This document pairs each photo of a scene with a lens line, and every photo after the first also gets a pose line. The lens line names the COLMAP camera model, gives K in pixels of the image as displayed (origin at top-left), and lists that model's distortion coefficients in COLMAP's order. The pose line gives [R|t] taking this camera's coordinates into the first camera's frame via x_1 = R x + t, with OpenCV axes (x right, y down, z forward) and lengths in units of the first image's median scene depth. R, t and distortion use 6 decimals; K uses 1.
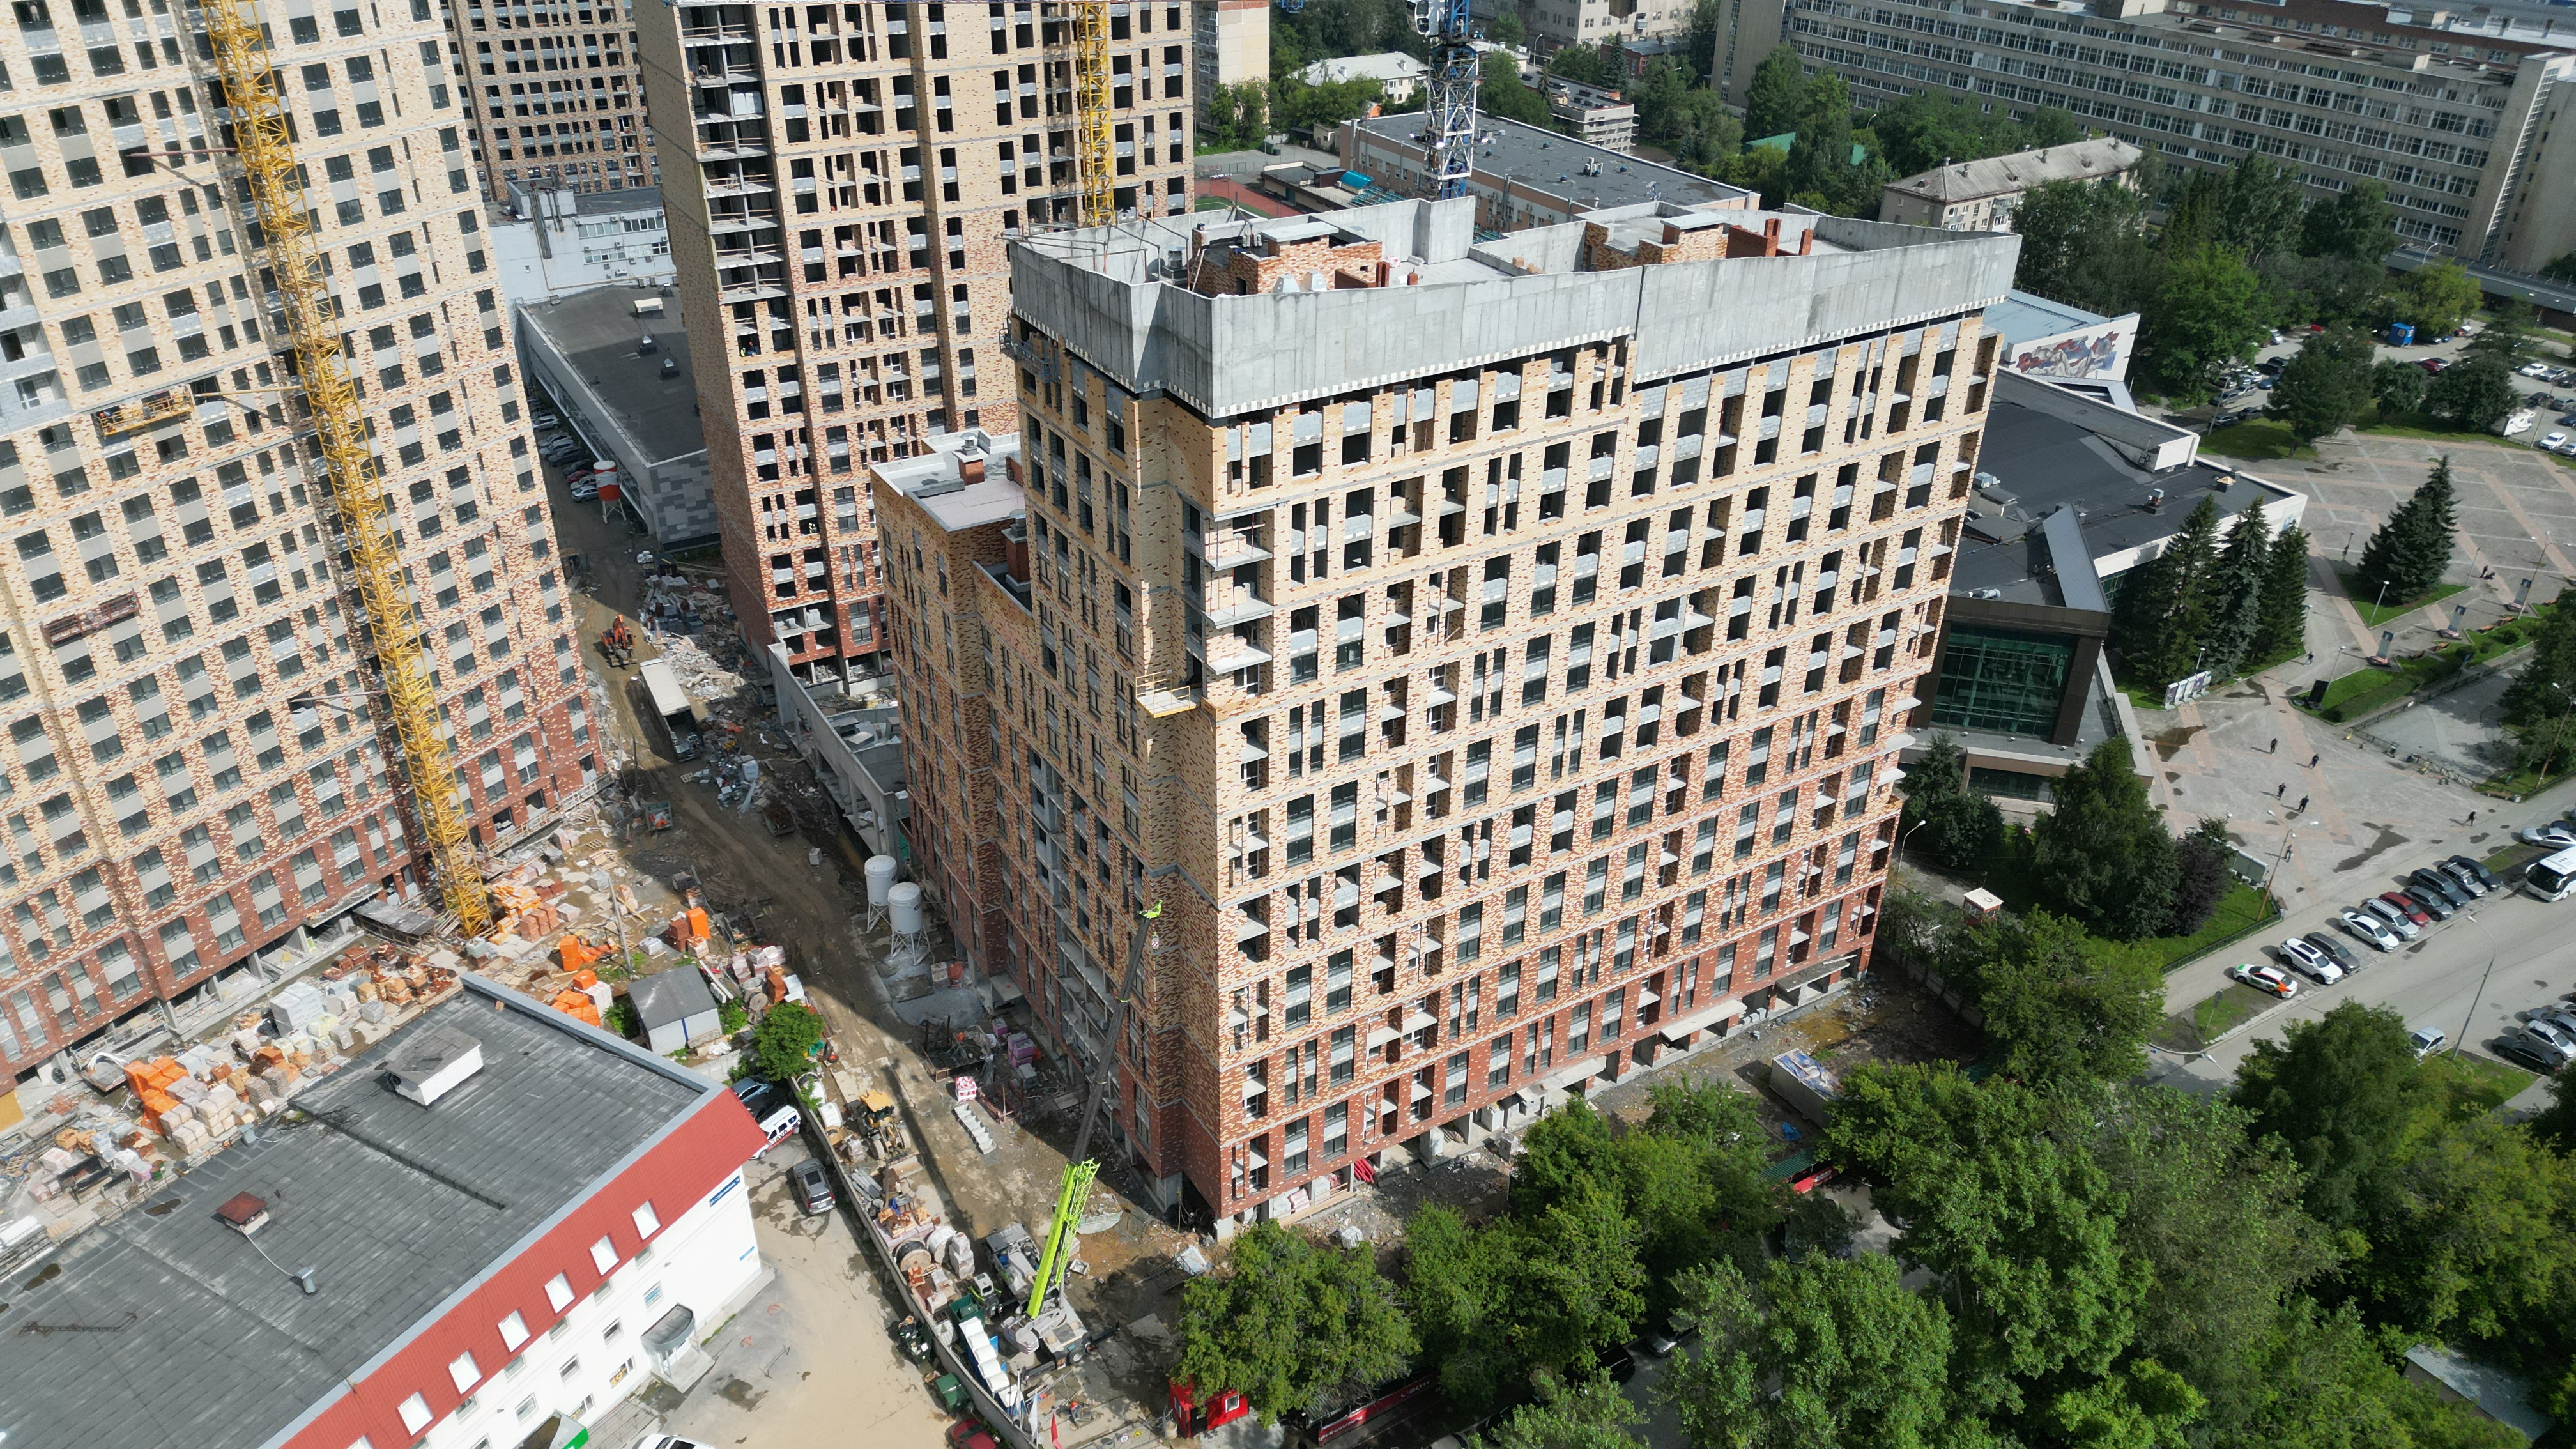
lens RADIAL K [[1763.3, 0, 1300.8], [0, 1763.3, 717.2], [0, 0, 1]] dist [0.091540, -0.093252]
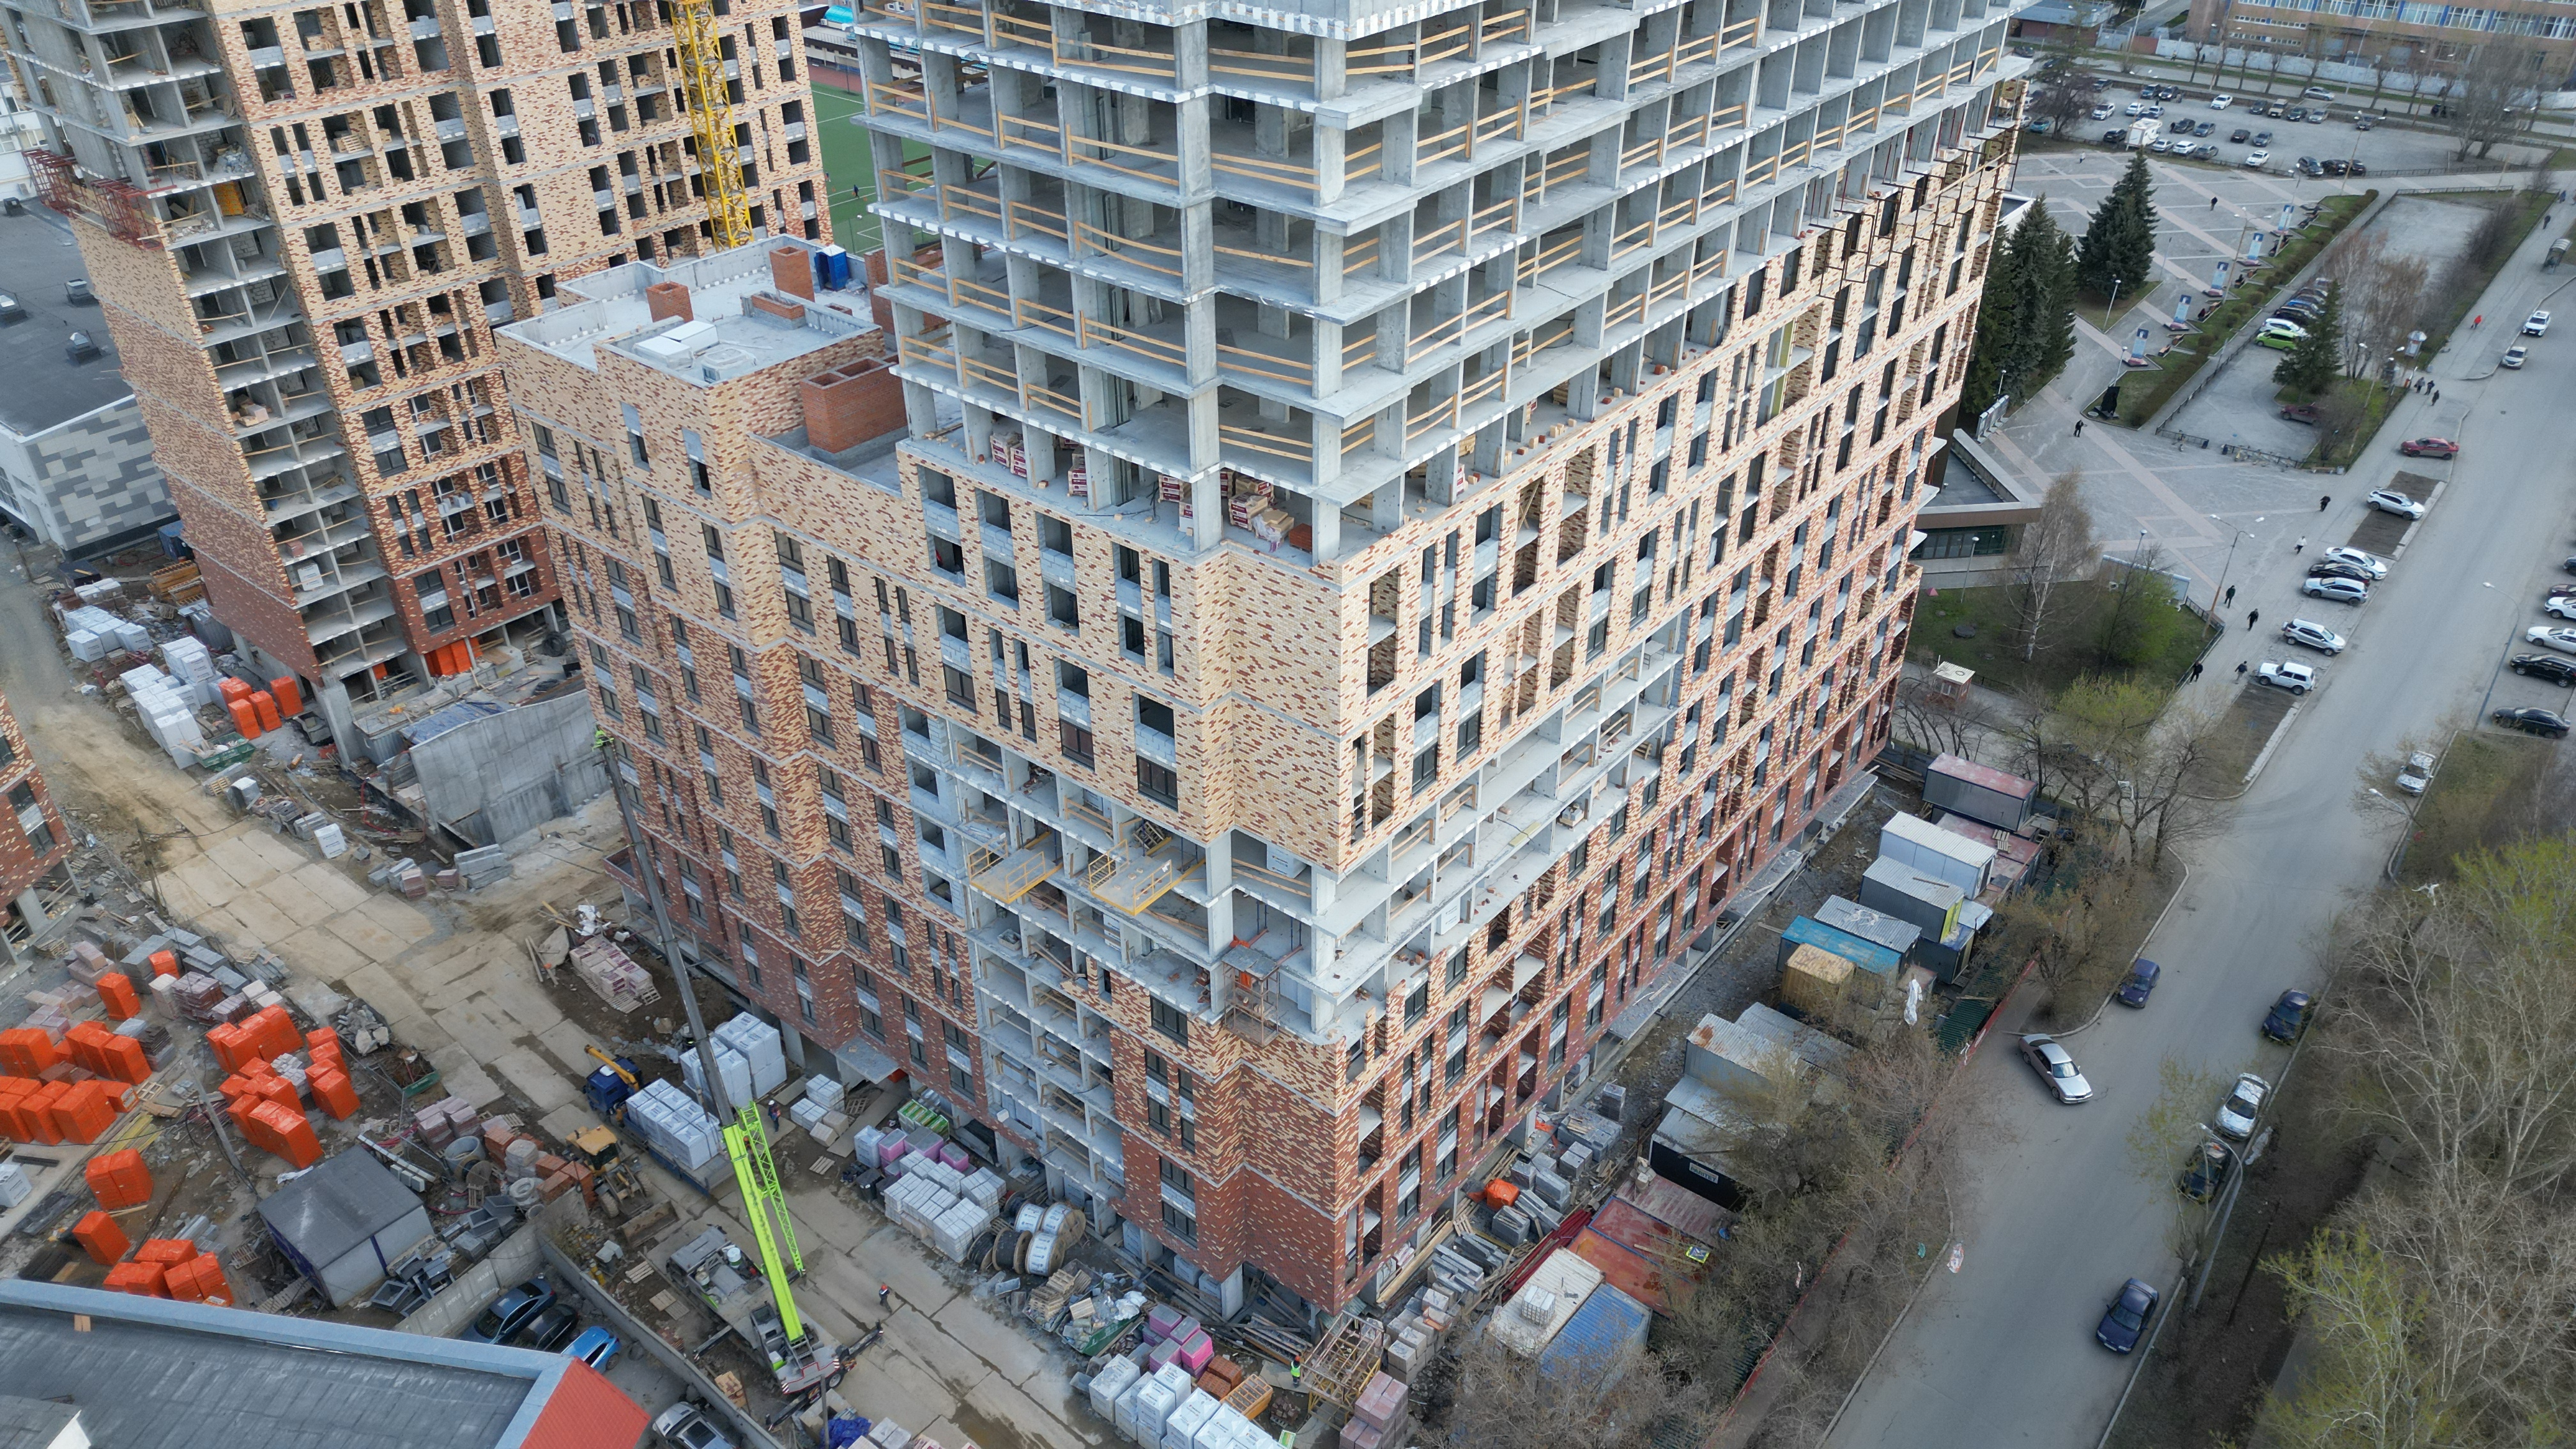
lens RADIAL K [[1763.3, 0, 1292.1], [0, 1763.3, 715.1], [0, 0, 1]] dist [0.091540, -0.093252]
pose [[0.941997, -0.195911, 0.272508, -0.143449], [0.181562, 0.980347, 0.077172, -0.002651], [-0.282271, -0.023218, 0.959054, 0.242147]]
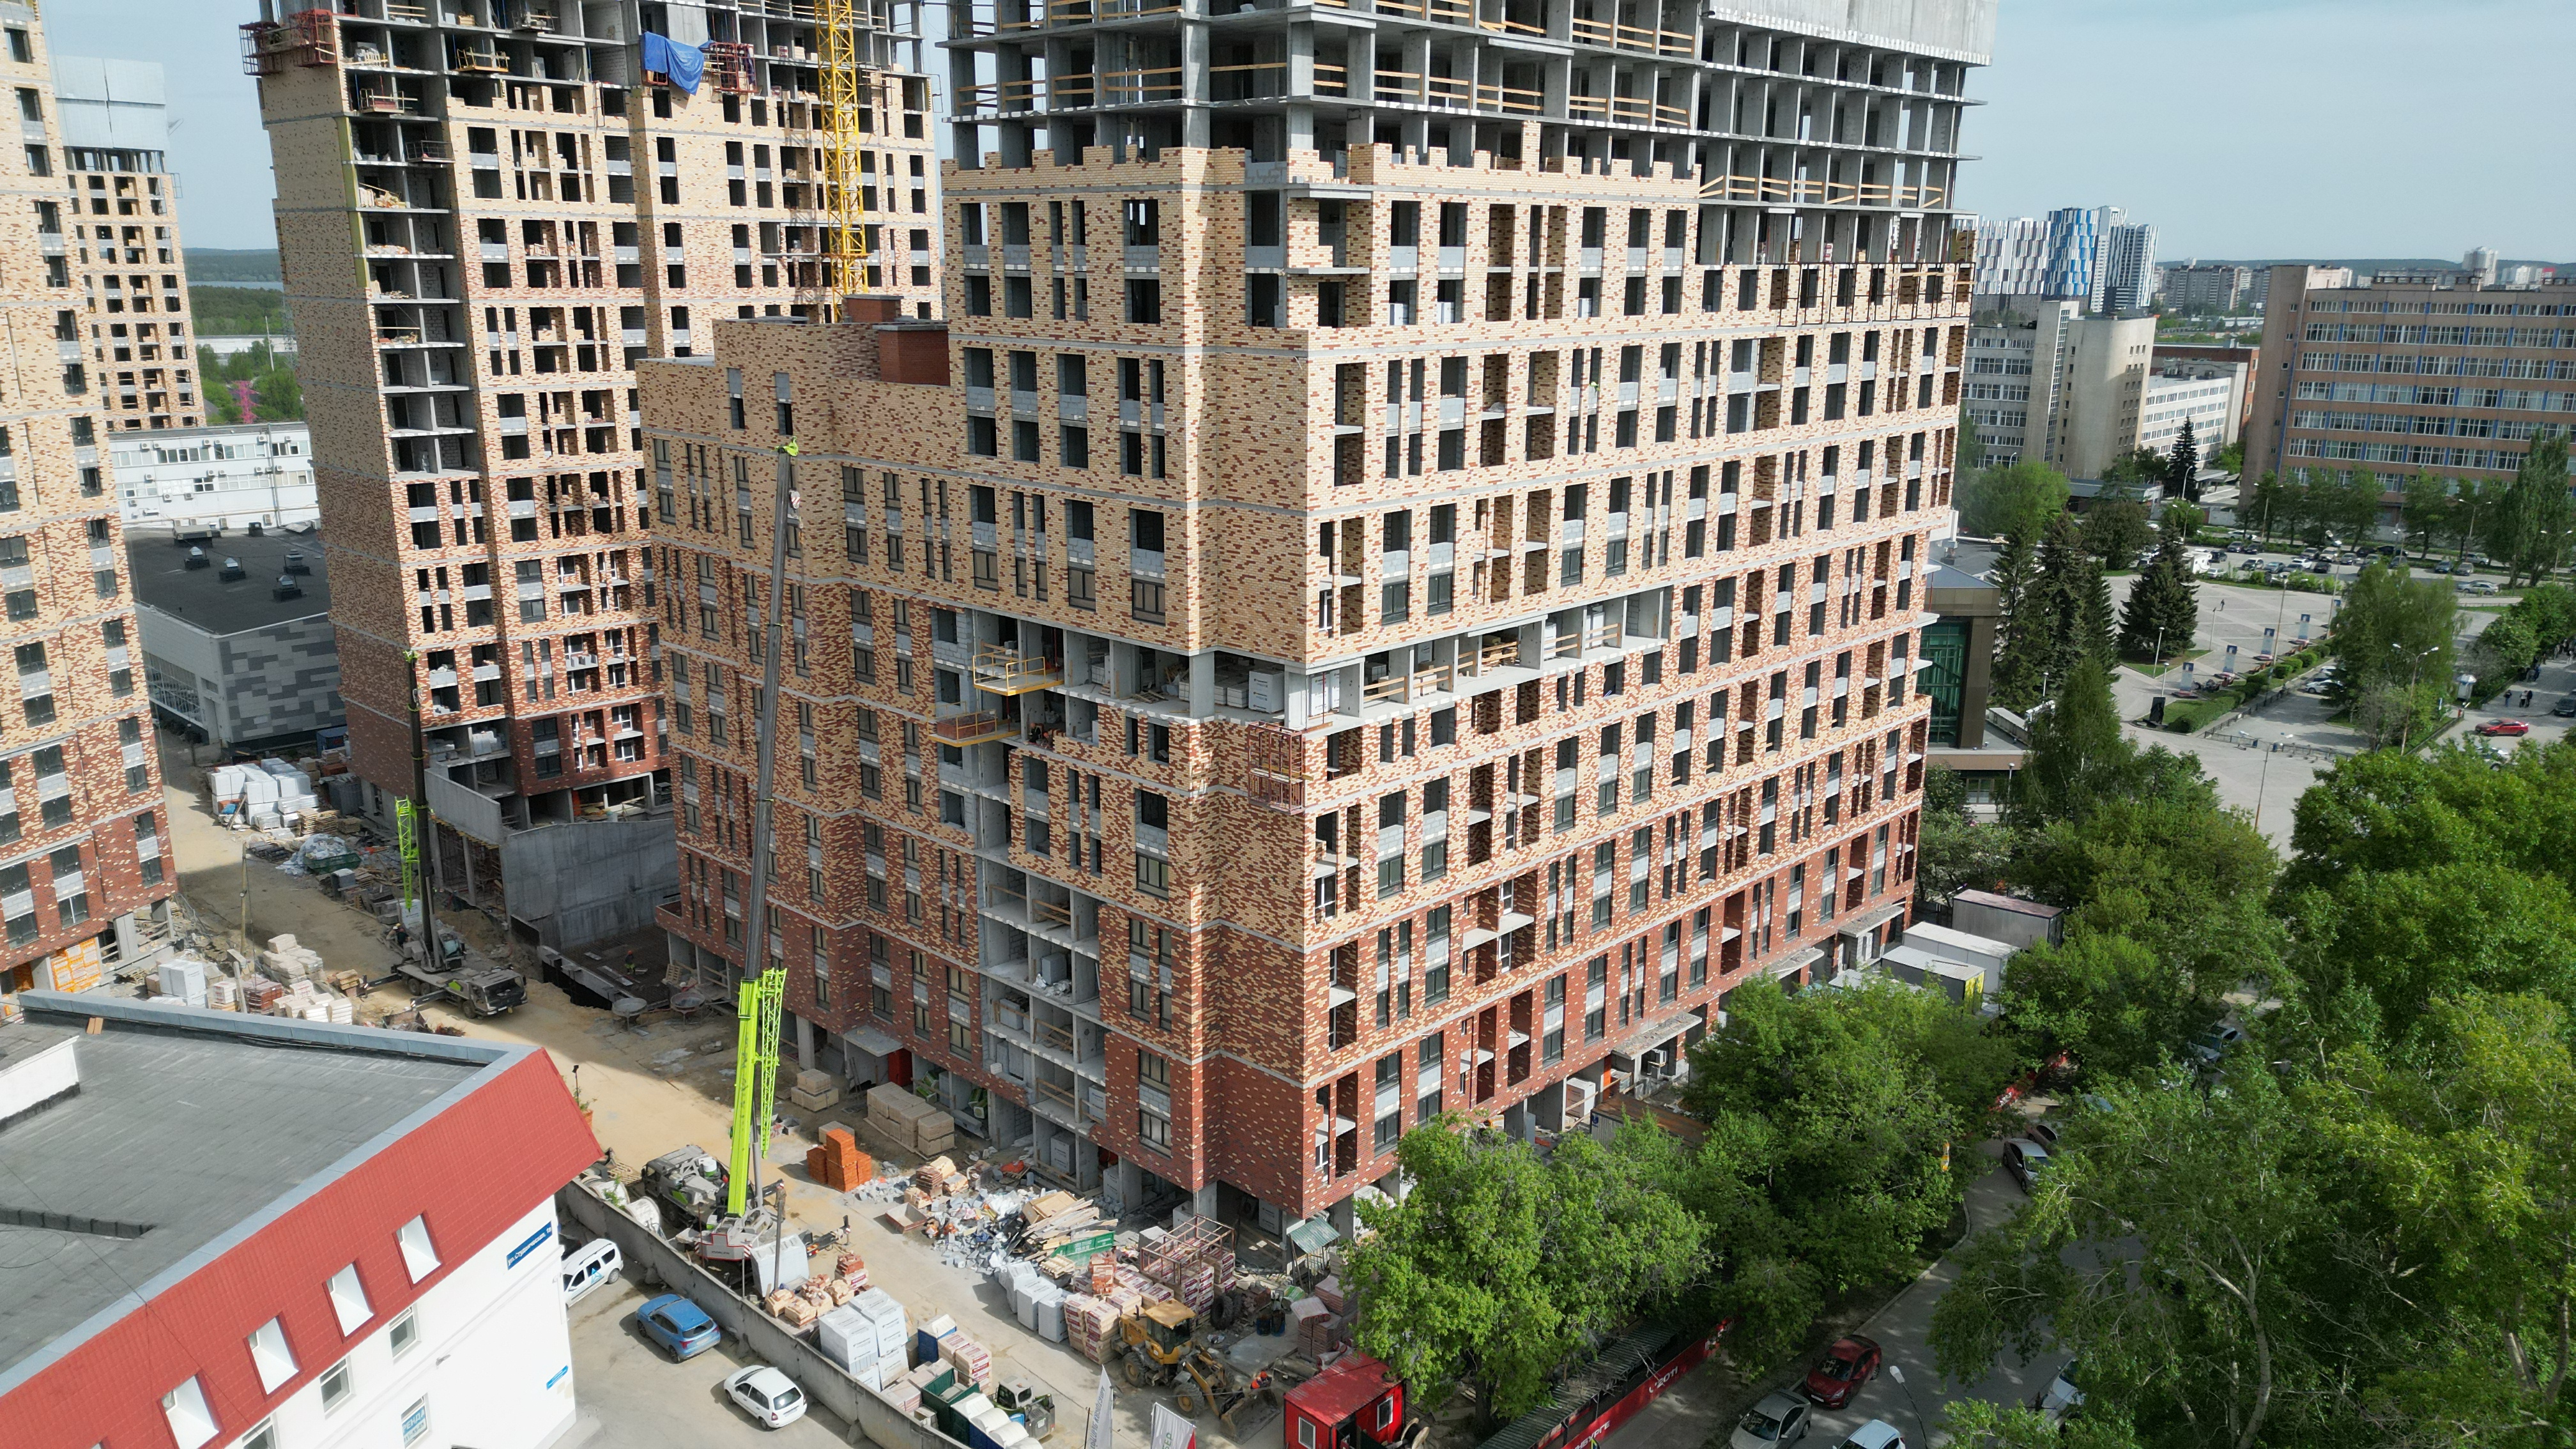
lens RADIAL K [[1763.3, 0, 1296.3], [0, 1763.3, 723.0], [0, 0, 1]] dist [0.091540, -0.093252]
pose [[0.964977, -0.074097, 0.251654, -0.143101], [0.138099, 0.959085, -0.247152, 0.188888], [-0.223044, 0.273249, 0.935728, 0.224024]]
